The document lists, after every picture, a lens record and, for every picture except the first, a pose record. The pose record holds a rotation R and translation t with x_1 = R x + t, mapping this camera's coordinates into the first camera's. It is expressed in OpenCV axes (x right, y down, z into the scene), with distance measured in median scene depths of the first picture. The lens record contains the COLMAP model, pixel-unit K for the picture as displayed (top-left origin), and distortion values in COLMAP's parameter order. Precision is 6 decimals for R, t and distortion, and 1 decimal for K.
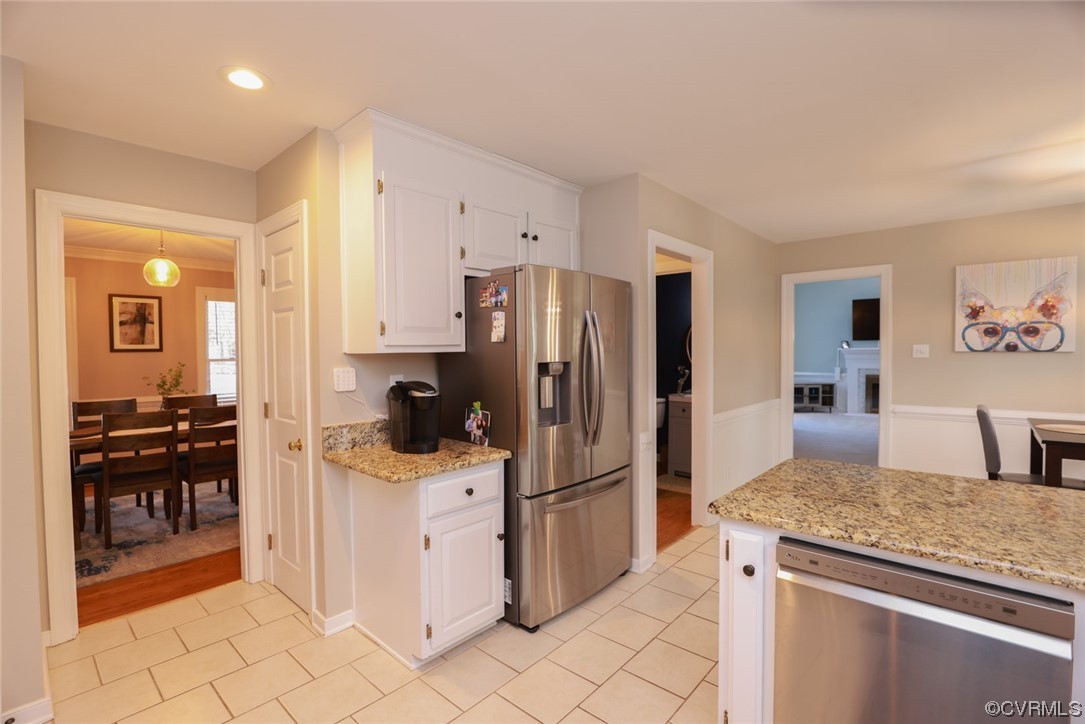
lens RADIAL K [[491.5, 0, 544.4], [0, 491.5, 360.3], [0, 0, 1]] dist [-0.036565, 0.000817]
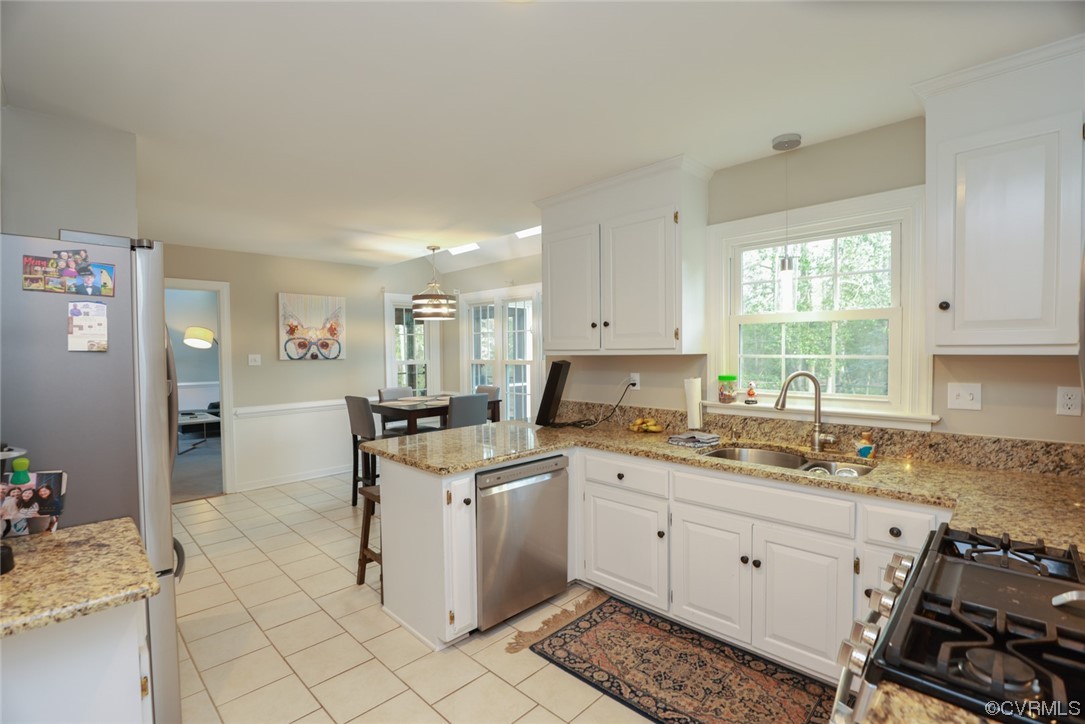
lens RADIAL K [[491.5, 0, 544.4], [0, 491.5, 360.3], [0, 0, 1]] dist [-0.036565, 0.000817]
pose [[0.043841, -0.011675, 0.998970, -0.641433], [0.031097, 0.999463, 0.010316, -0.013829], [-0.998554, 0.030613, 0.044181, 0.385578]]
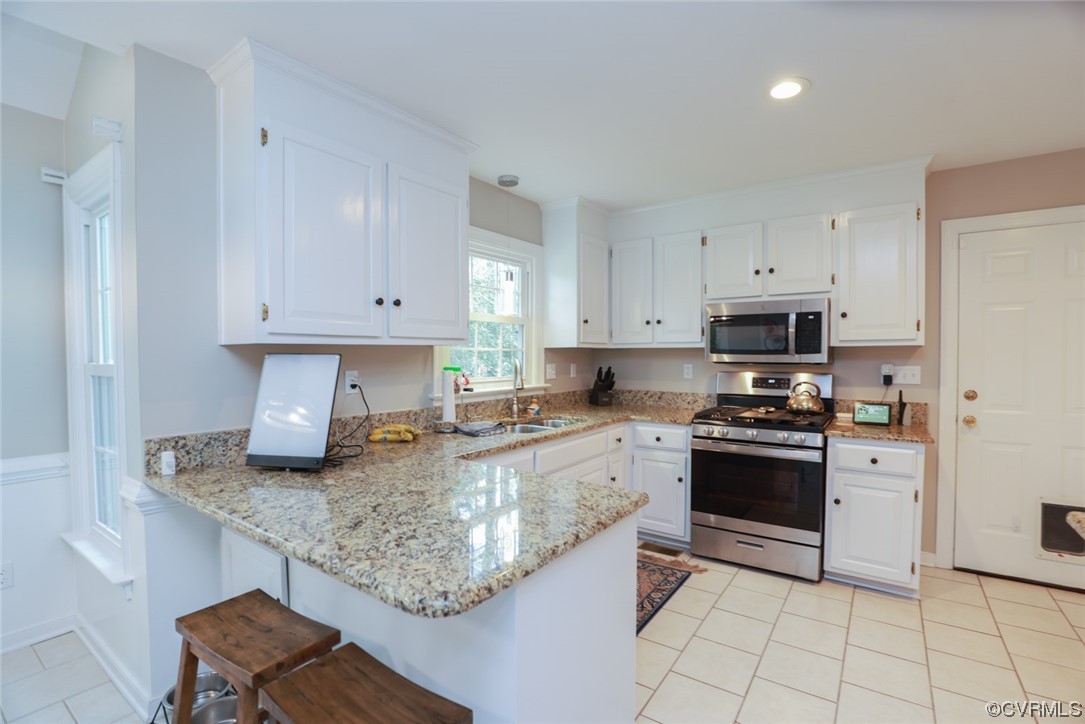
lens RADIAL K [[491.5, 0, 544.4], [0, 491.5, 360.3], [0, 0, 1]] dist [-0.036565, 0.000817]
pose [[-0.993360, 0.013265, -0.114283, 0.401958], [0.009078, 0.999271, 0.037084, -0.012069], [0.114692, 0.035800, -0.992756, 1.197466]]
